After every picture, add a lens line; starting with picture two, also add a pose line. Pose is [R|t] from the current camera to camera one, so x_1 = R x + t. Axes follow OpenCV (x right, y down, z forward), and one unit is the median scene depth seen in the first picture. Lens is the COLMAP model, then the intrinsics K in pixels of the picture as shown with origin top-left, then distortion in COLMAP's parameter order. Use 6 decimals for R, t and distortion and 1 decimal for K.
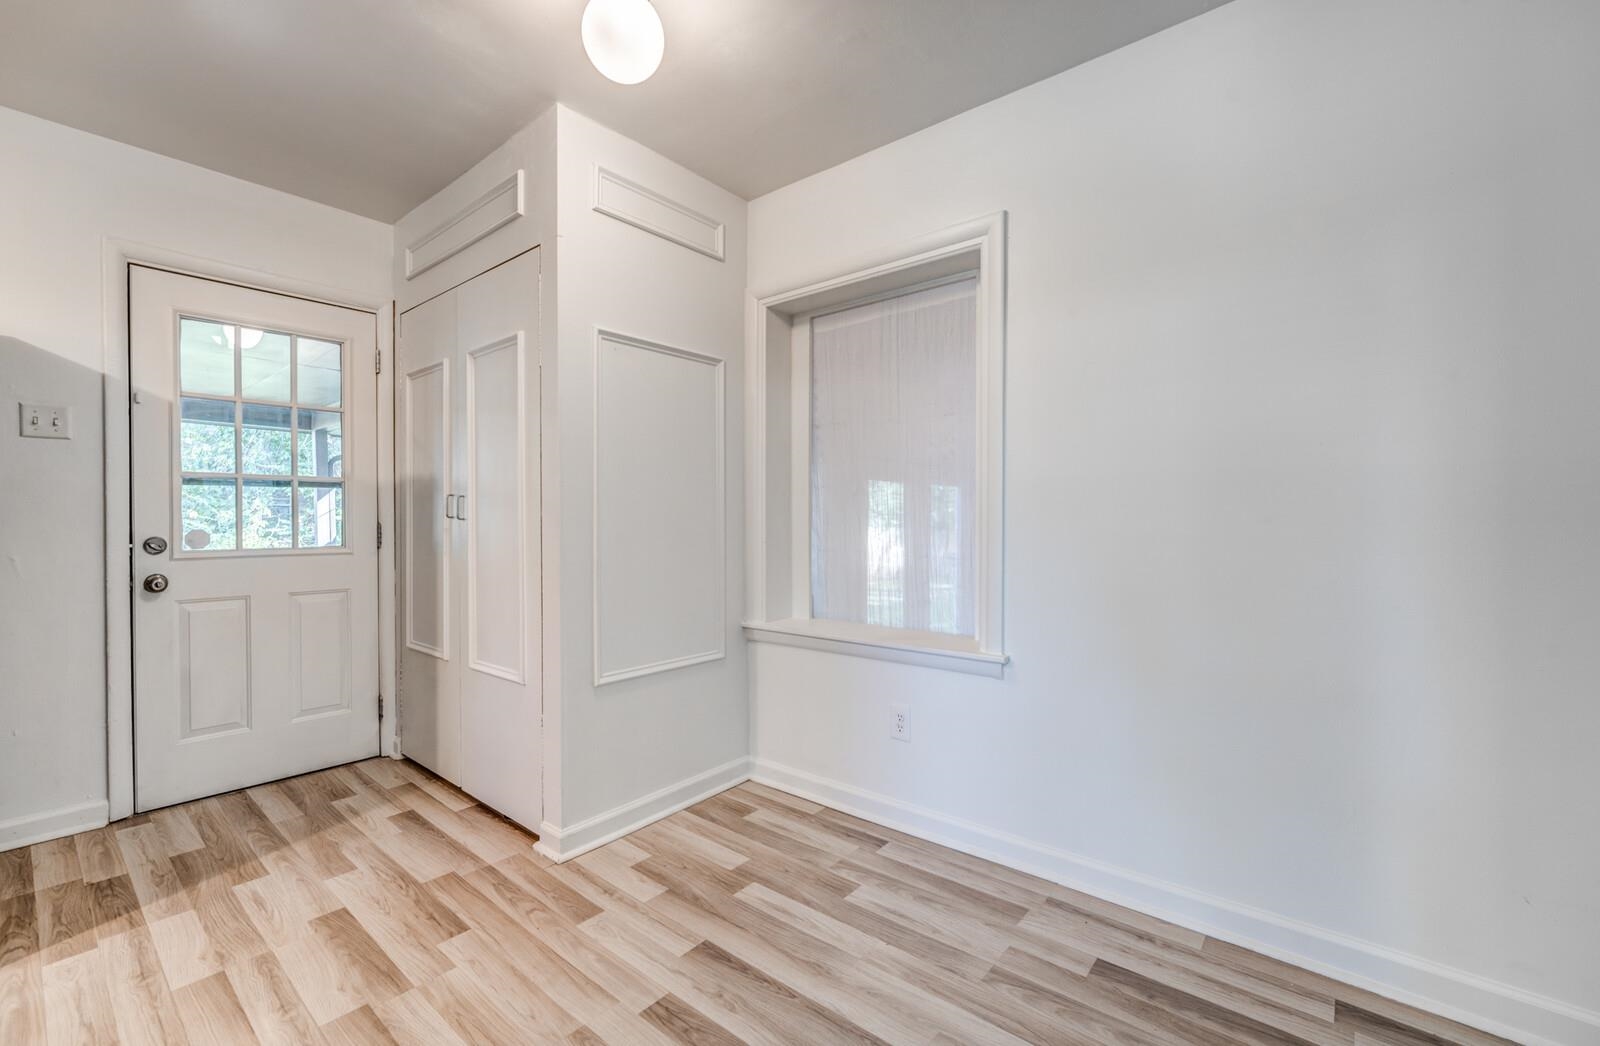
lens RADIAL K [[671.7, 0, 774.1], [0, 671.7, 525.6], [0, 0, 1]] dist [-0.000130, -0.000008]
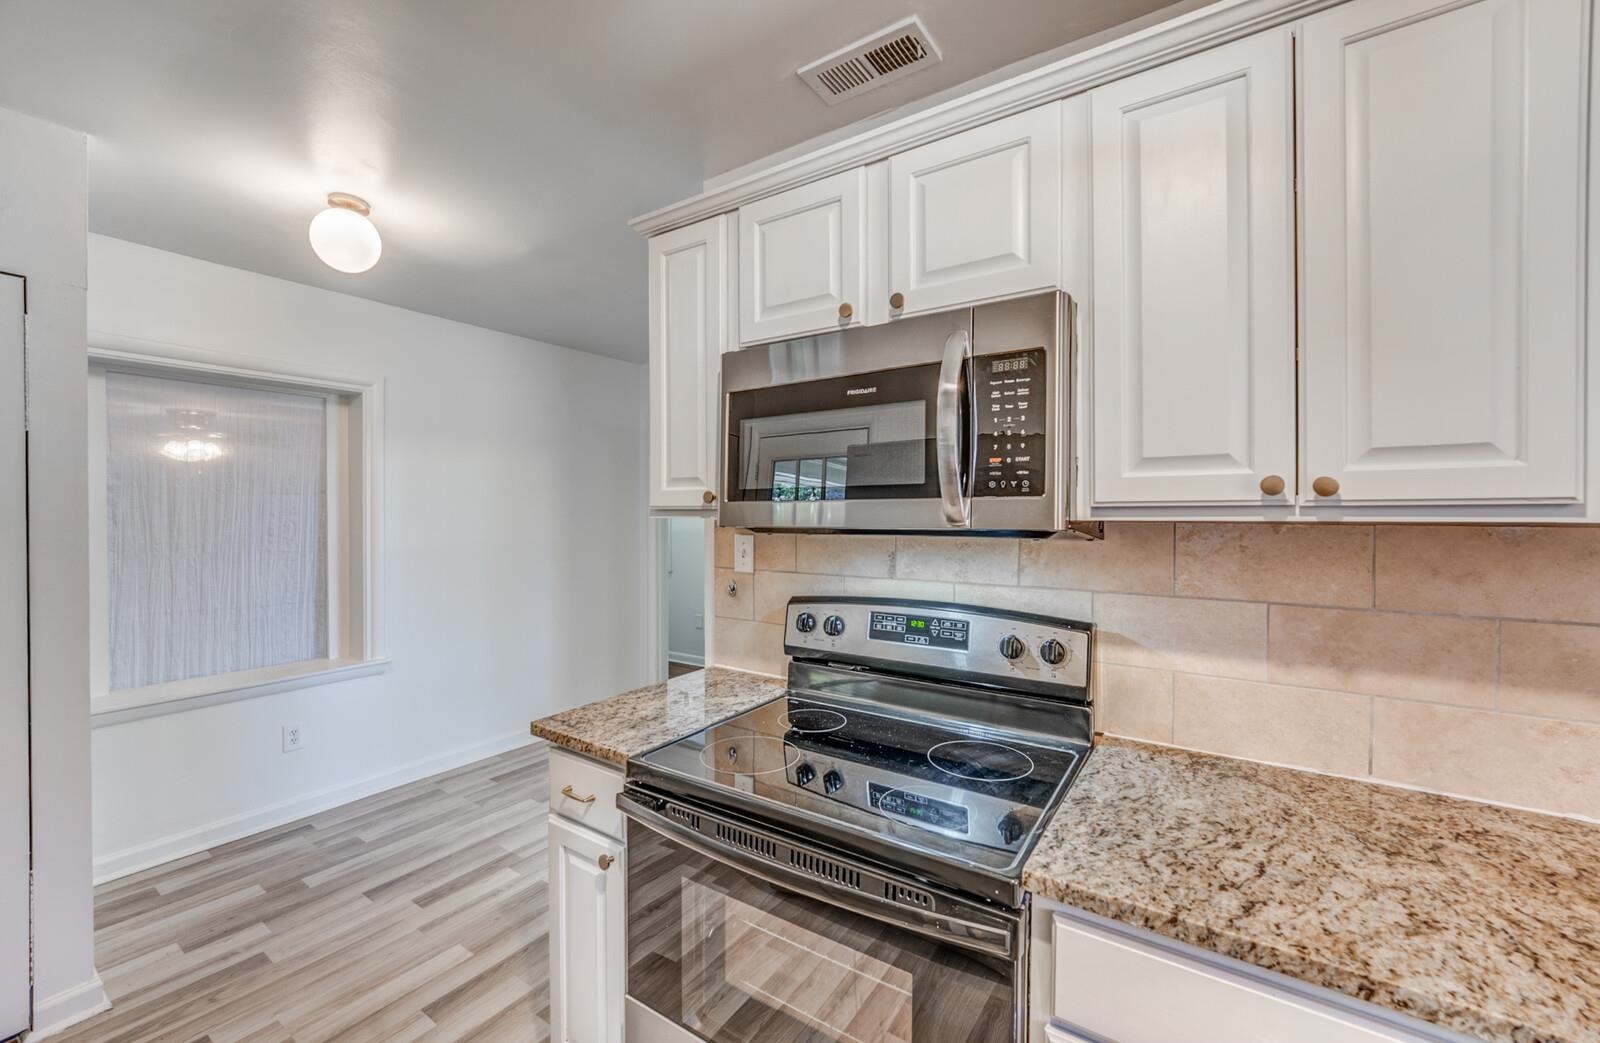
lens RADIAL K [[645.8, 0, 800.0], [0, 645.8, 521.5], [0, 0, 1]] dist [-0.000159, 0.000016]
pose [[-0.110935, -0.009393, 0.993783, -1.075580], [0.008092, 0.999914, 0.010354, -0.115034], [-0.993795, 0.009191, -0.110850, 0.165022]]
